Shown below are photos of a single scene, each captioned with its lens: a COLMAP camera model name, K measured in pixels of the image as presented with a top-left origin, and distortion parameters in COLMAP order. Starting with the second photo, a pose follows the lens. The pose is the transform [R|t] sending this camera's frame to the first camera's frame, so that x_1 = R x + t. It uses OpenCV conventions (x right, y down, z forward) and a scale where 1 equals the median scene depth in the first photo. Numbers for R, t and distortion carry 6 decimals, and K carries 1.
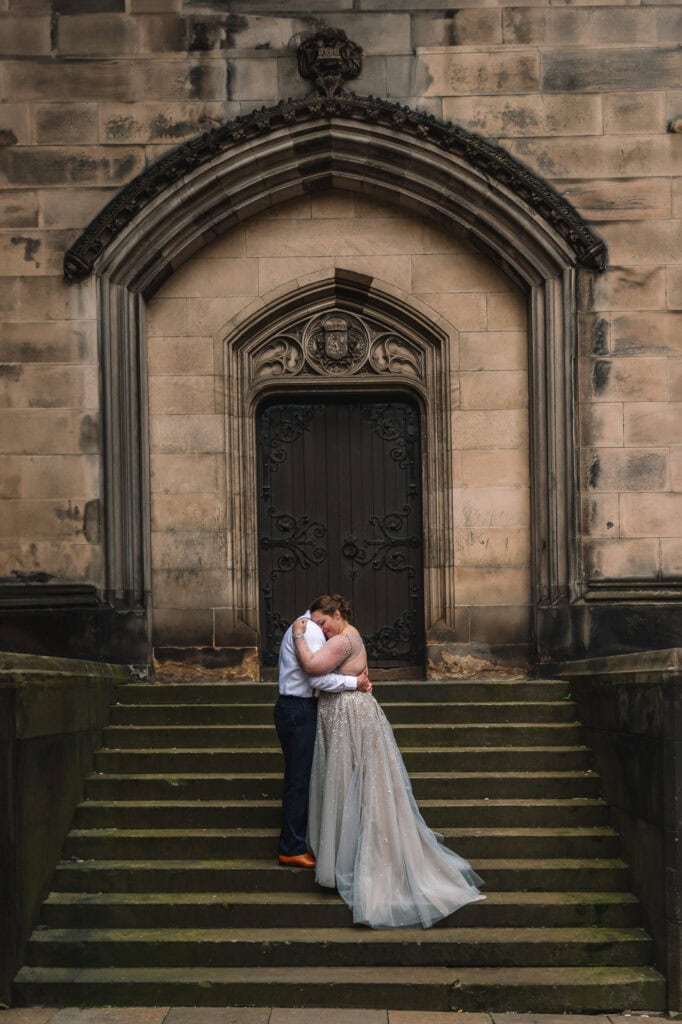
lens RADIAL K [[1240.6, 0, 341.0], [0, 1240.6, 512.0], [0, 0, 1]] dist [0.005093, -0.037505]
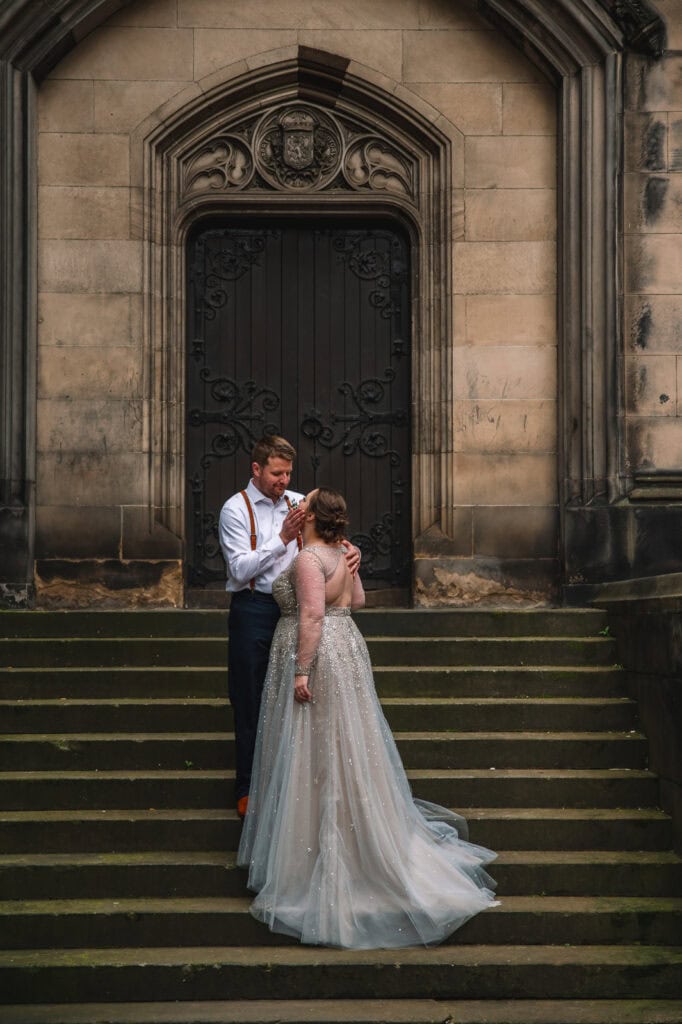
lens RADIAL K [[1511.2, 0, 341.0], [0, 1511.2, 512.0], [0, 0, 1]] dist [0.109617, 0.012148]
pose [[0.999733, 0.010419, 0.020602, 0.006748], [-0.012100, 0.996458, 0.083216, 0.005417], [-0.019662, -0.083443, 0.996319, 0.105566]]
